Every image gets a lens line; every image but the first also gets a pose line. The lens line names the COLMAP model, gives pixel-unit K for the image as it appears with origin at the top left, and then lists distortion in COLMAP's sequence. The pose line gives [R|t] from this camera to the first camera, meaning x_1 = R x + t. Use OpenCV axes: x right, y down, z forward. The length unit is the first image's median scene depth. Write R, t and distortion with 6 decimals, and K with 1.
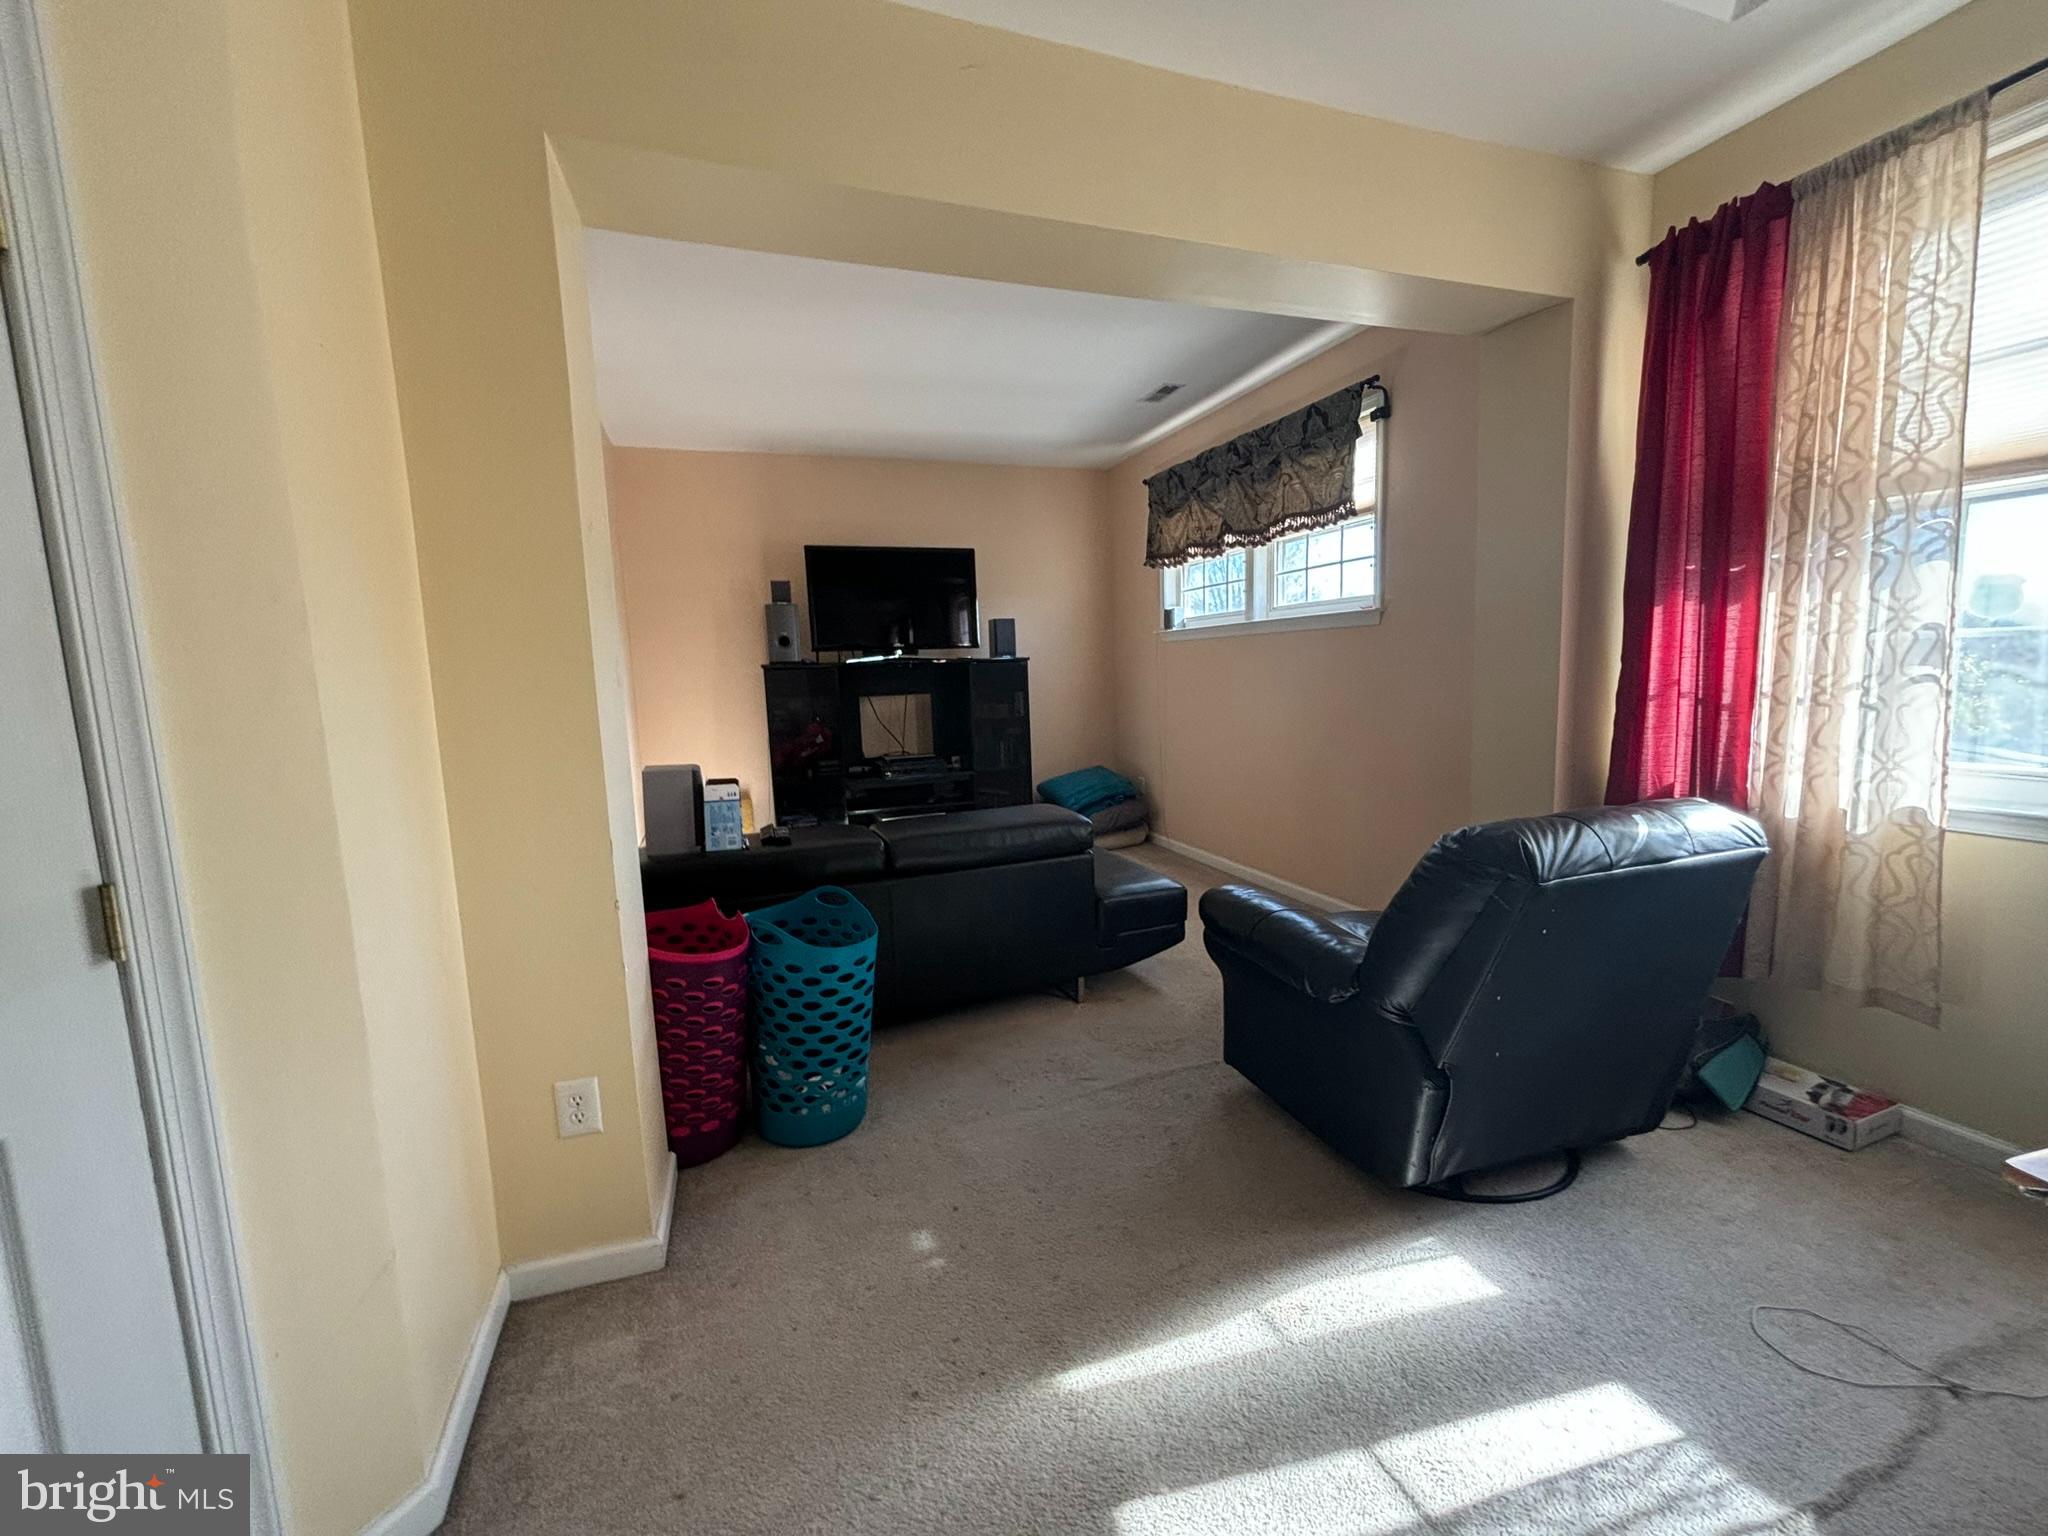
lens RADIAL K [[826.1, 0, 1022.3], [0, 826.1, 763.3], [0, 0, 1]] dist [-0.003387, -0.001591]
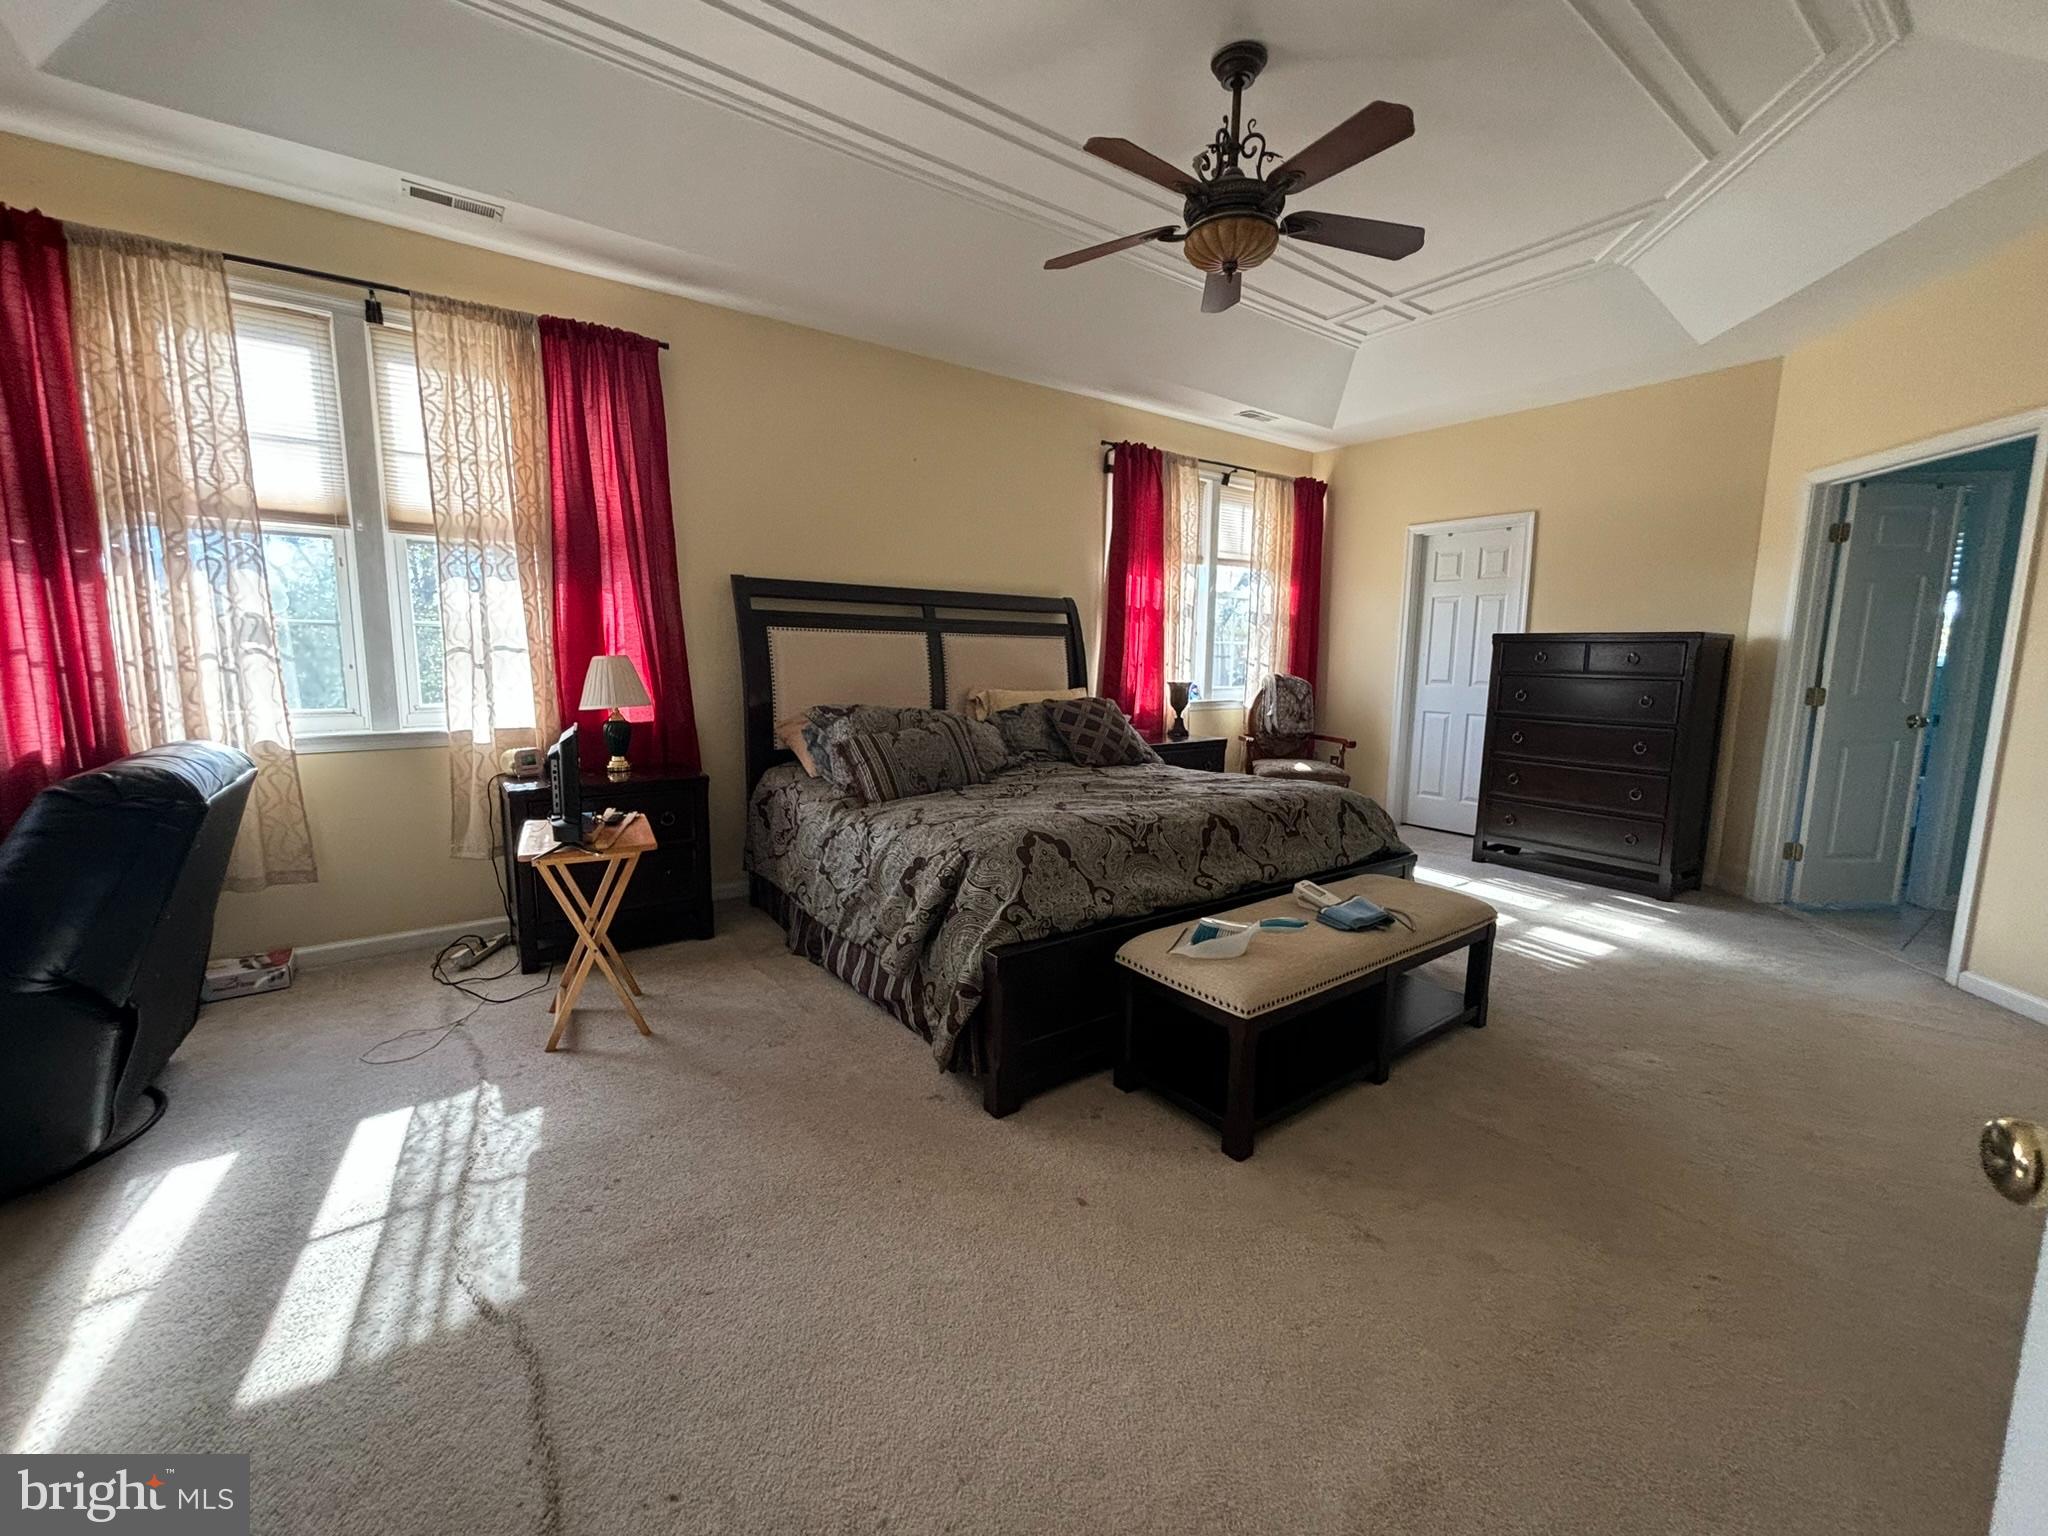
lens RADIAL K [[826.1, 0, 1026.8], [0, 826.1, 765.4], [0, 0, 1]] dist [-0.003387, -0.001591]
pose [[-0.295237, -0.093992, 0.950790, -0.482021], [0.111703, 0.984929, 0.132052, 0.038693], [-0.948872, 0.145193, -0.280288, 0.101738]]
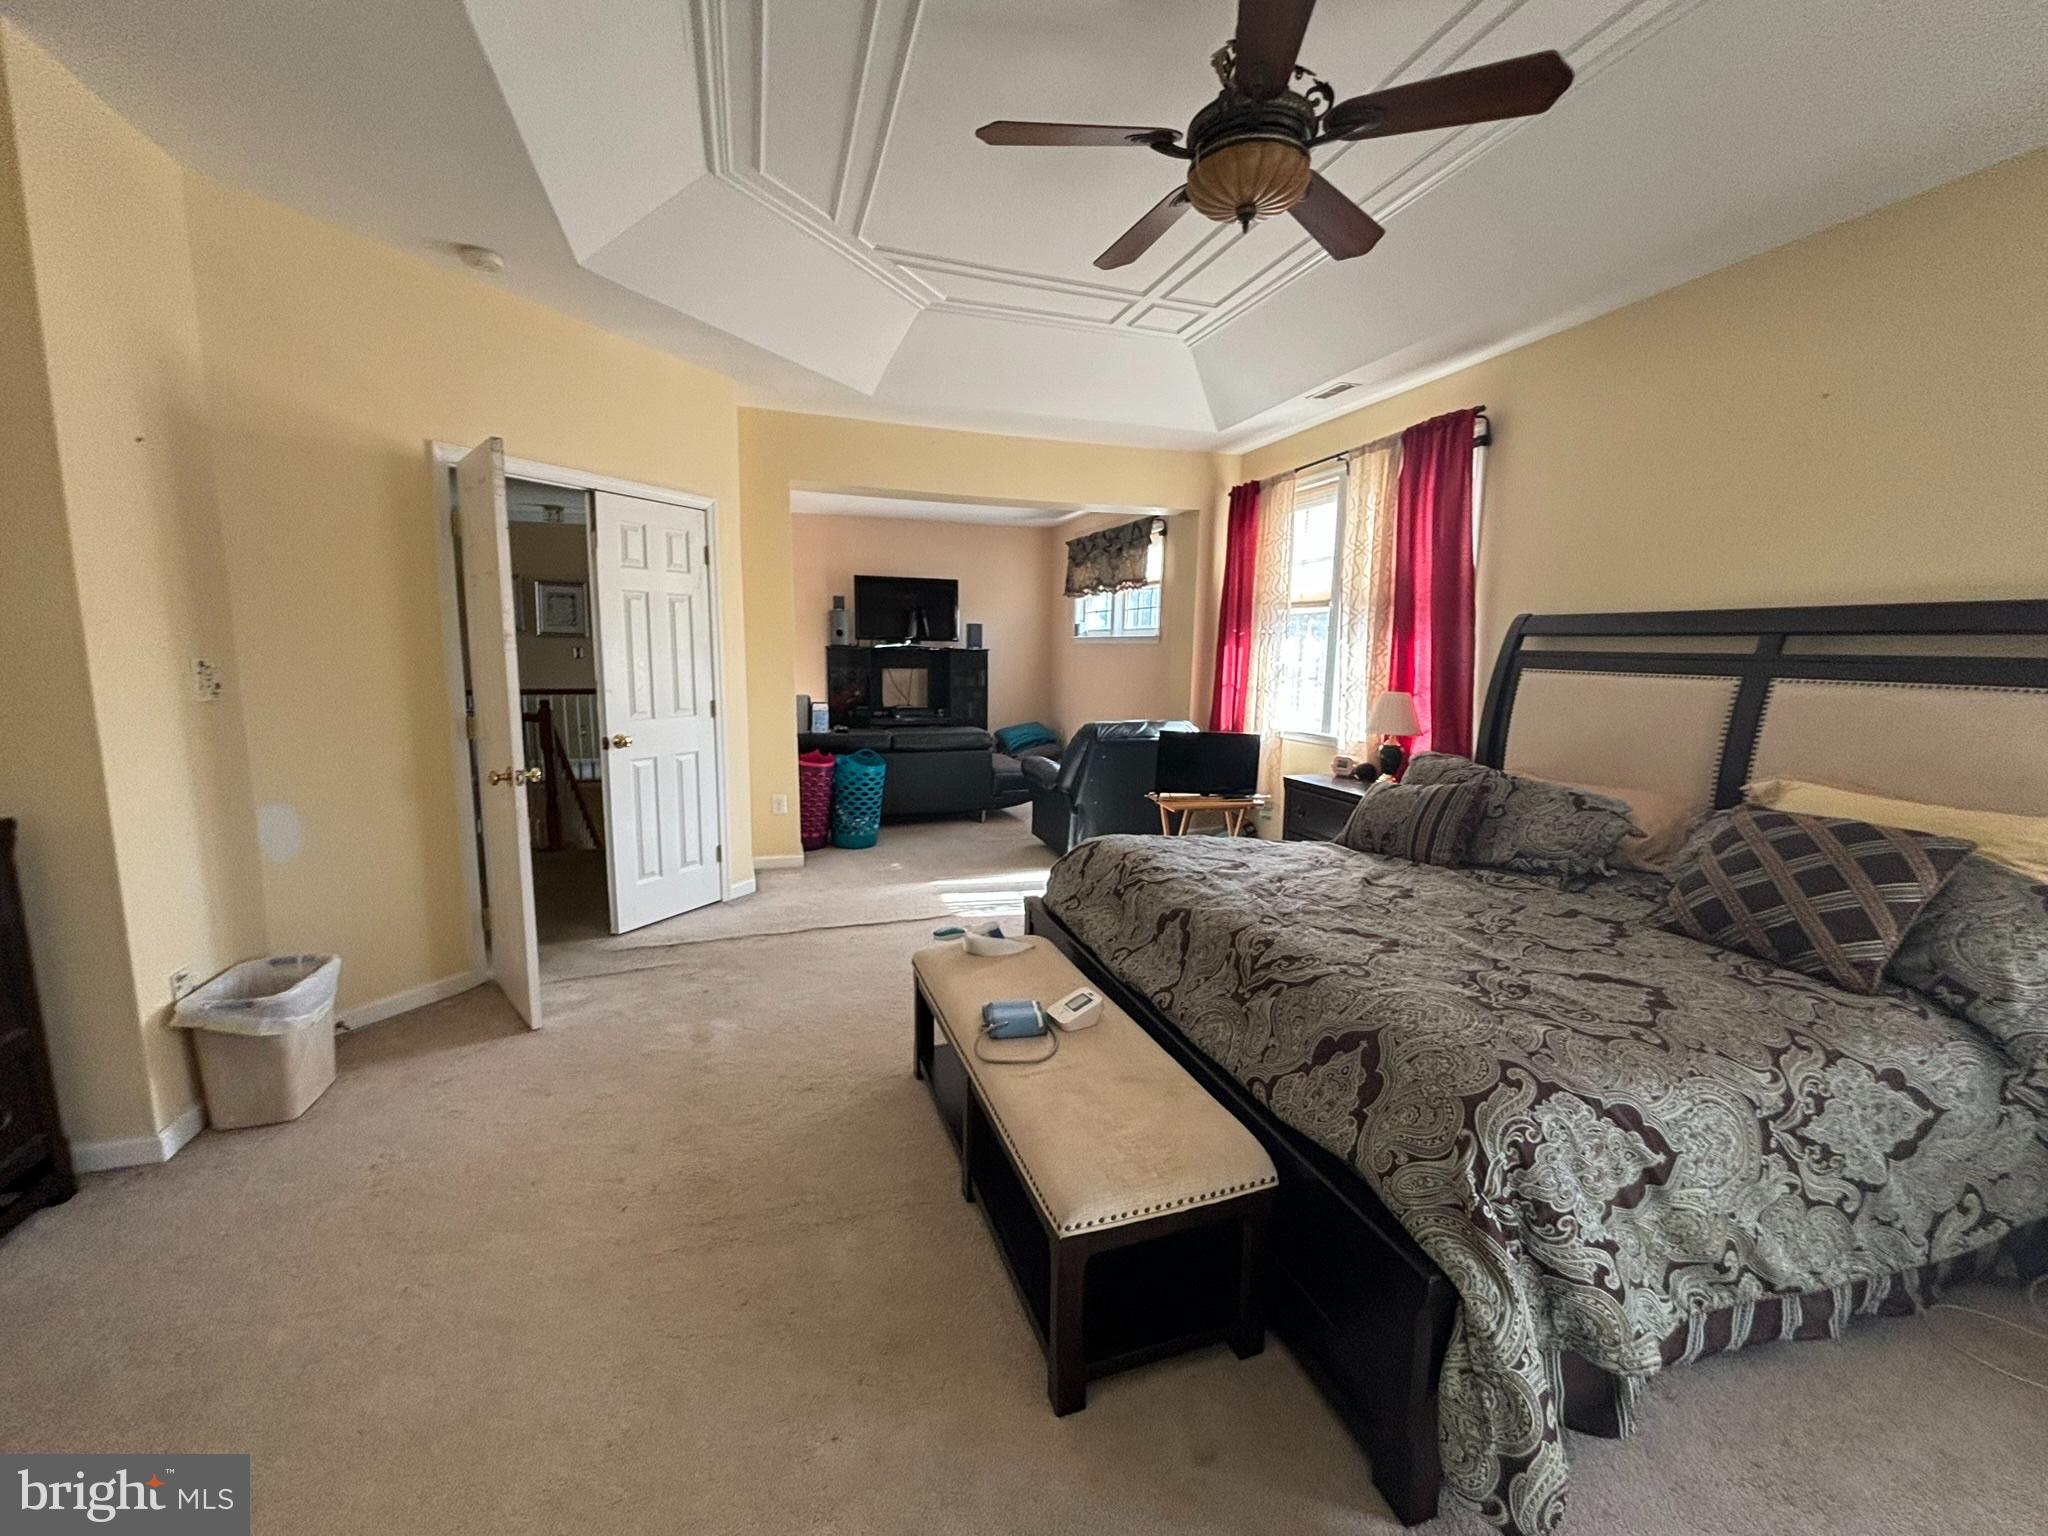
lens RADIAL K [[826.1, 0, 1020.7], [0, 826.1, 770.6], [0, 0, 1]] dist [-0.003387, -0.001591]
pose [[0.998250, 0.053907, -0.024320, 0.233164], [-0.053113, 0.998069, 0.032193, 0.099685], [0.026008, -0.030845, 0.999186, -1.173788]]
